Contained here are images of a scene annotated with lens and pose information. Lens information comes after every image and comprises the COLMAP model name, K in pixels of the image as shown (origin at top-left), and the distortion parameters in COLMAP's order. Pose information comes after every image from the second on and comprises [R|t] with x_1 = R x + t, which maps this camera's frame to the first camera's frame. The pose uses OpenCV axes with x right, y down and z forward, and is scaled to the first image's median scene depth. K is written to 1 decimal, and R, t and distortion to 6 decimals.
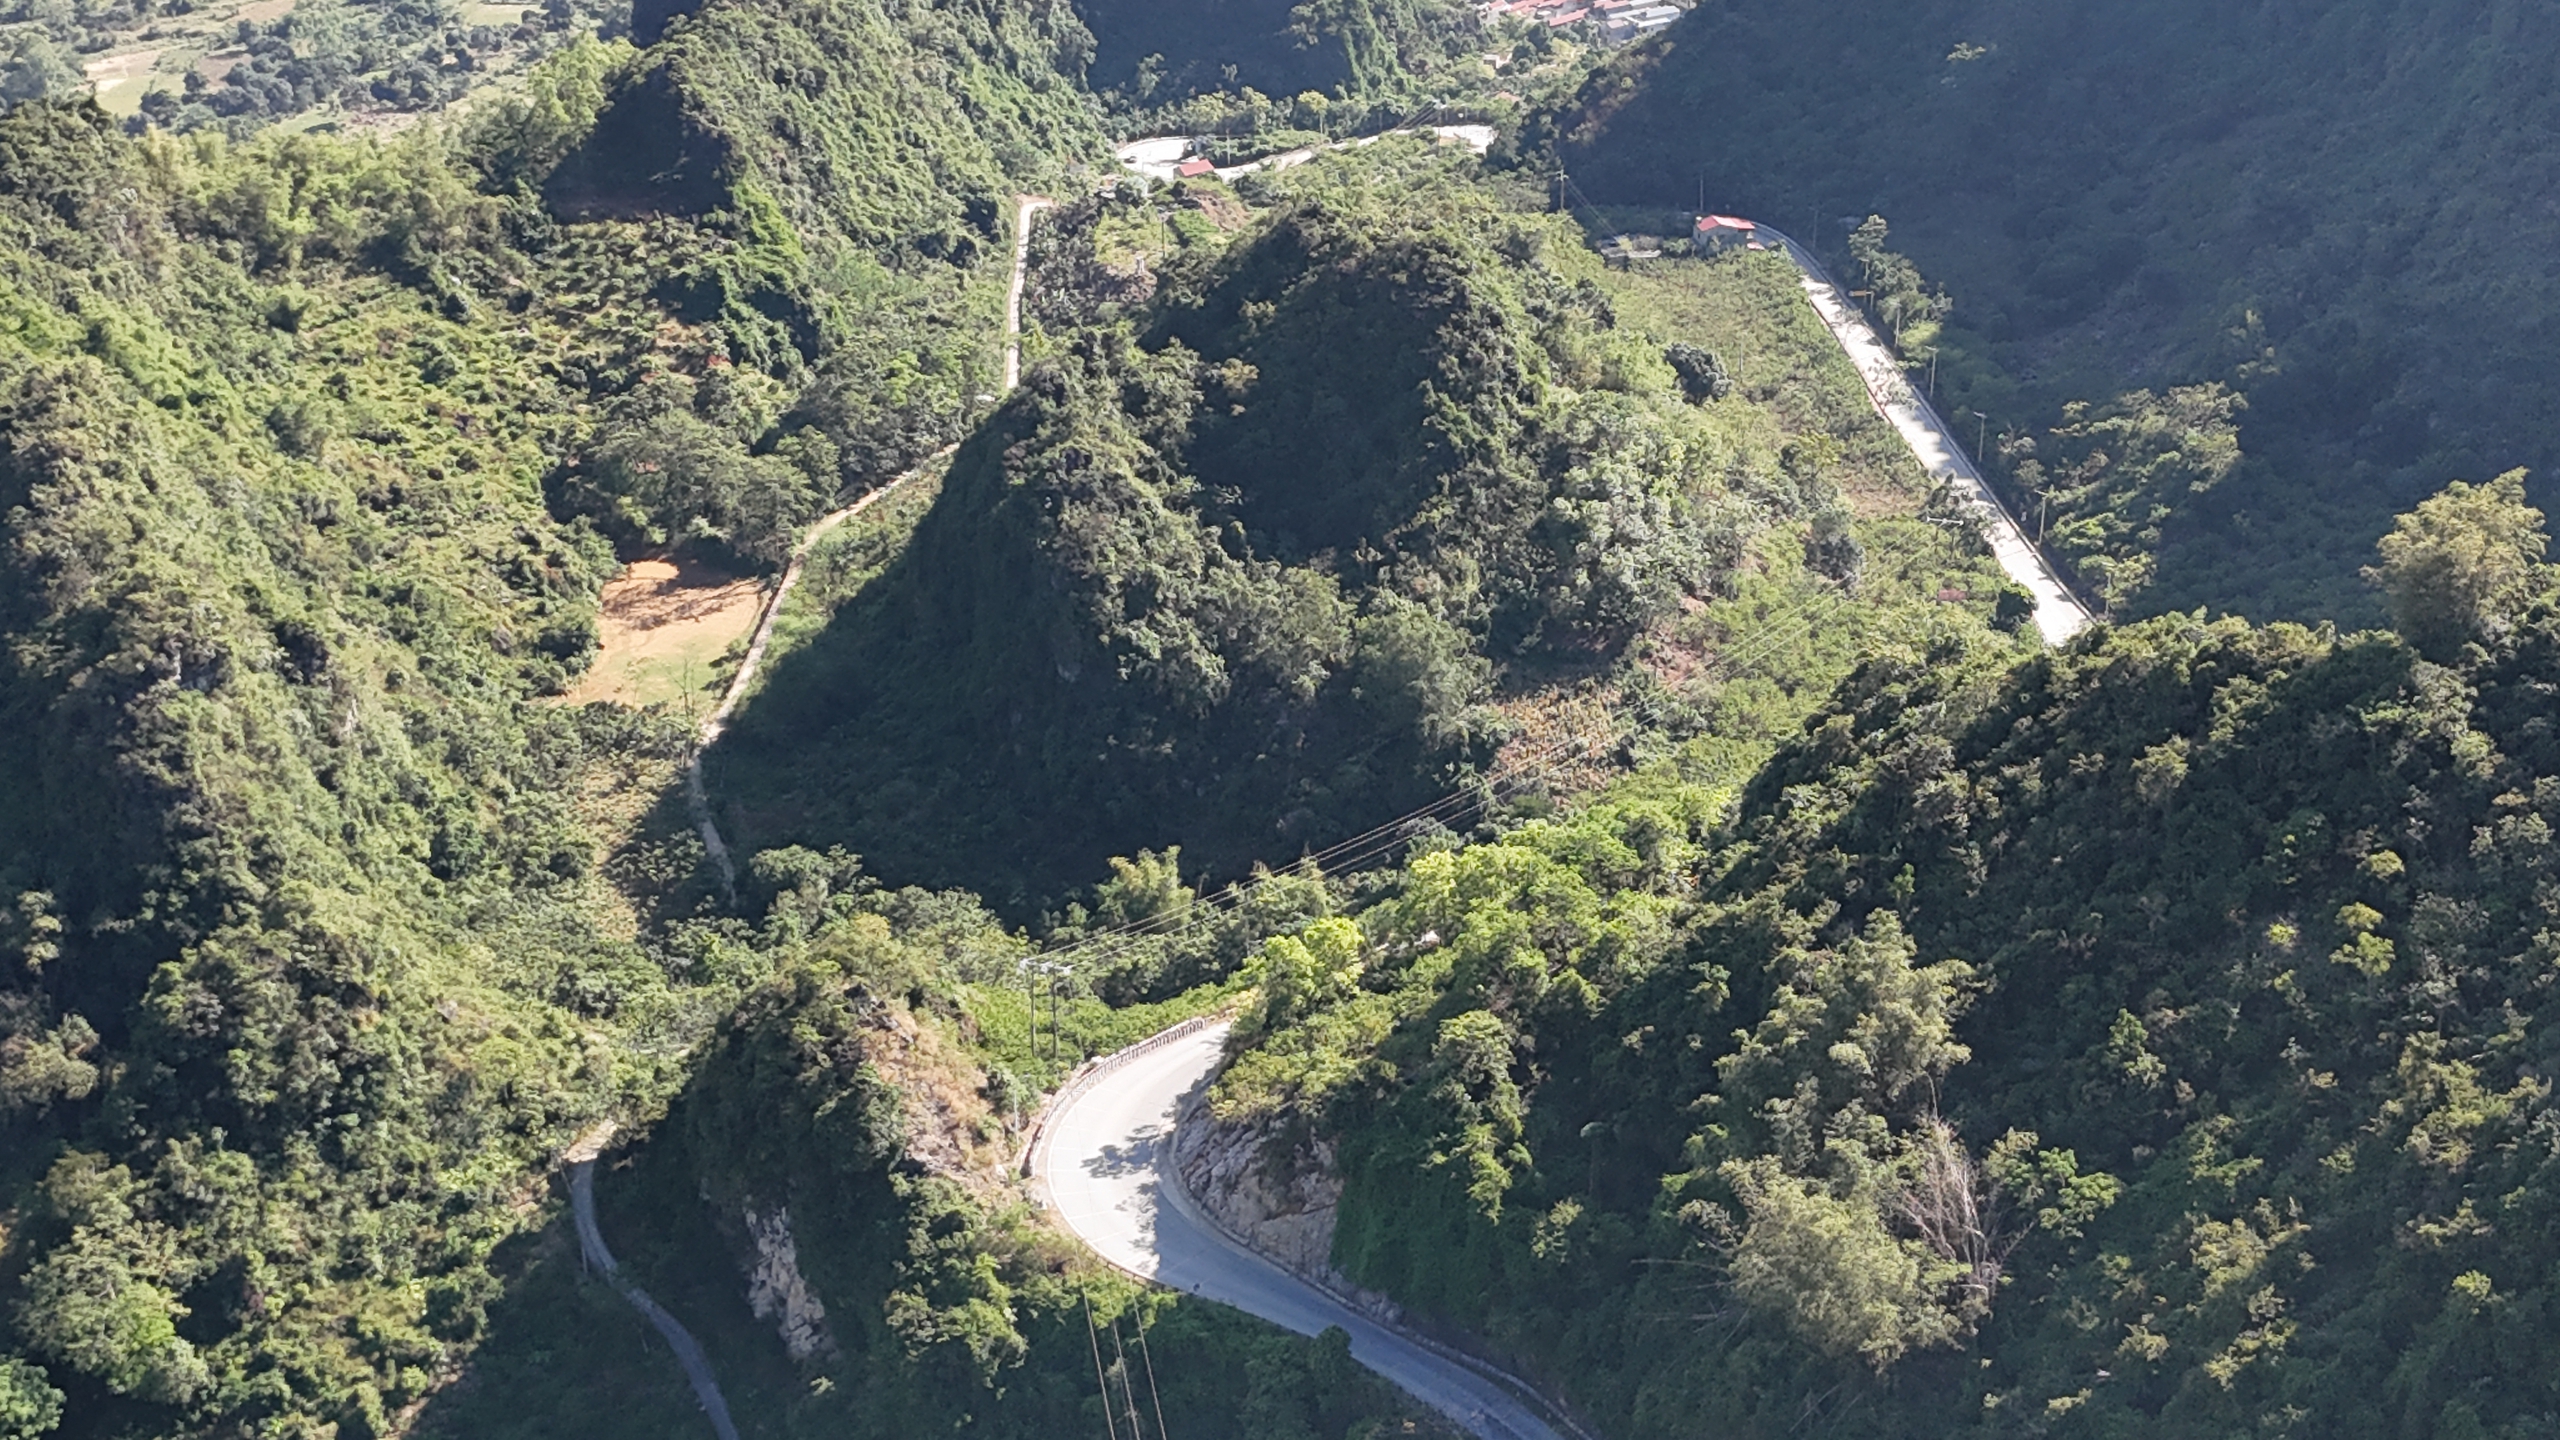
lens RADIAL K [[3099.3, 0, 1280.0], [0, 3099.3, 720.0], [0, 0, 1]] dist [0.115091, -0.263825]
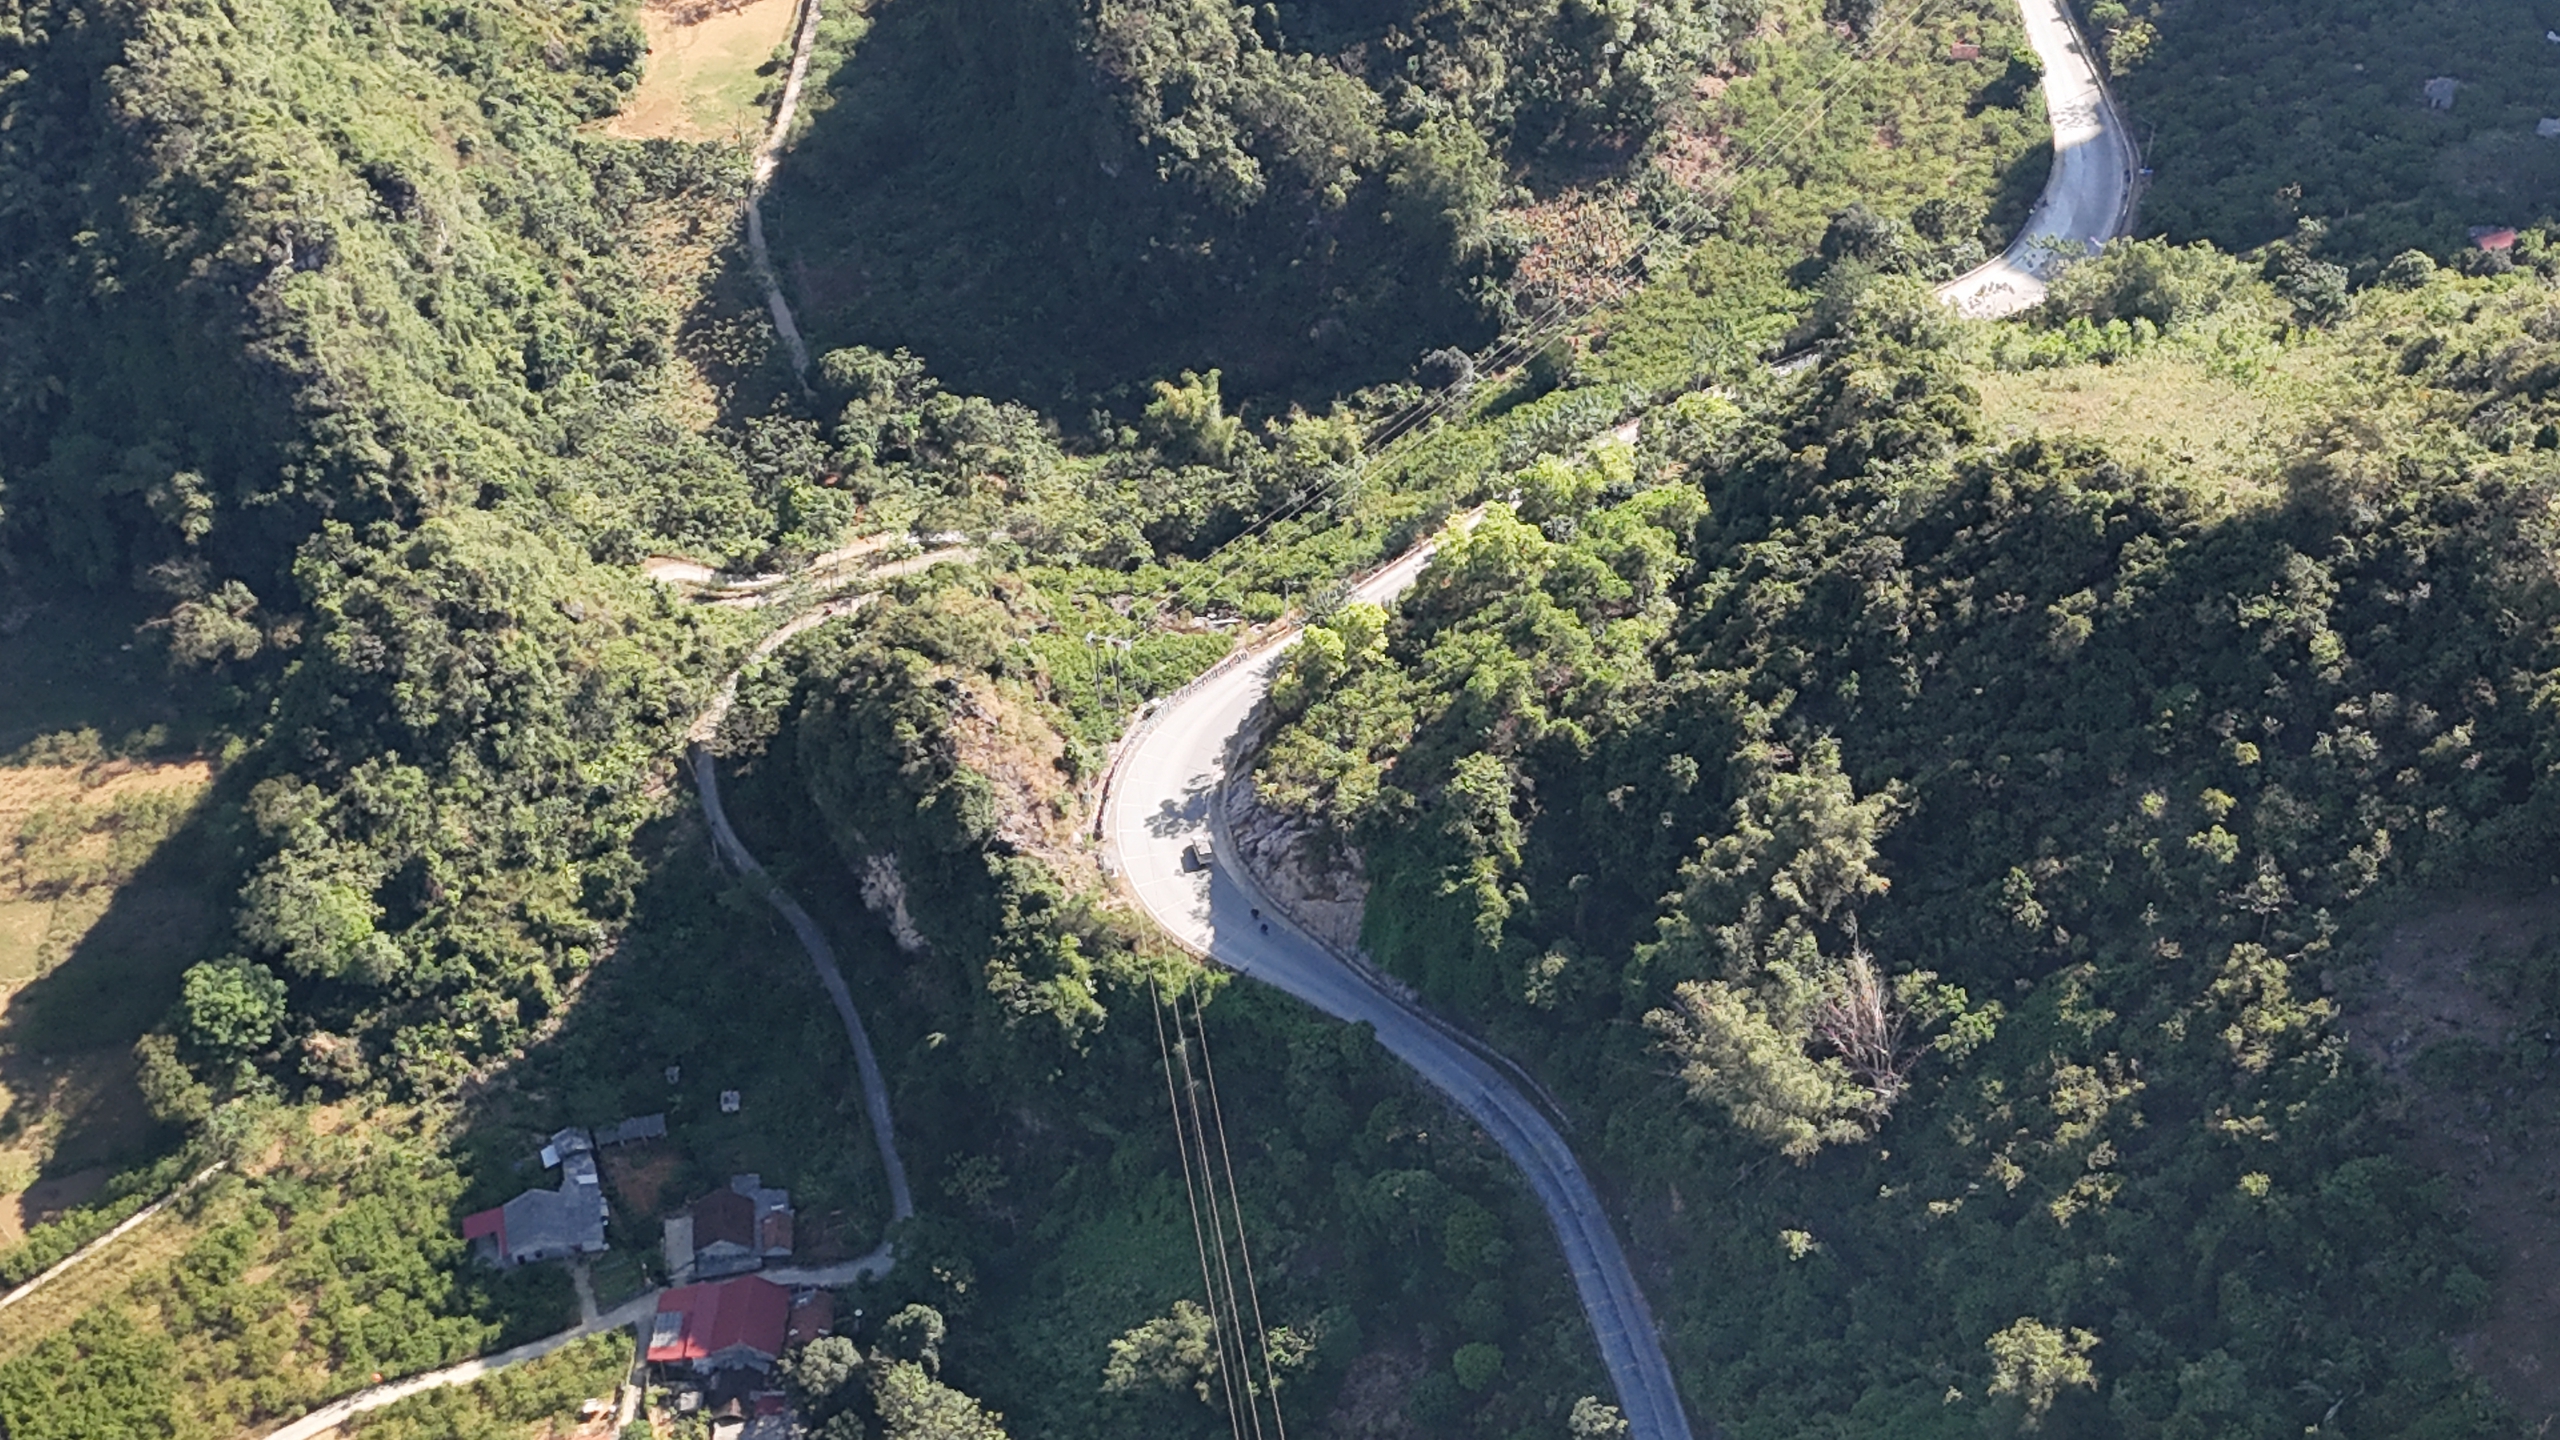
lens RADIAL K [[3099.3, 0, 1280.0], [0, 3099.3, 720.0], [0, 0, 1]] dist [0.115091, -0.263825]
pose [[0.999919, -0.005361, -0.011506, 0.000057], [0.008342, 0.960740, 0.277326, -0.166284], [0.009568, -0.277399, 0.960707, -0.080069]]
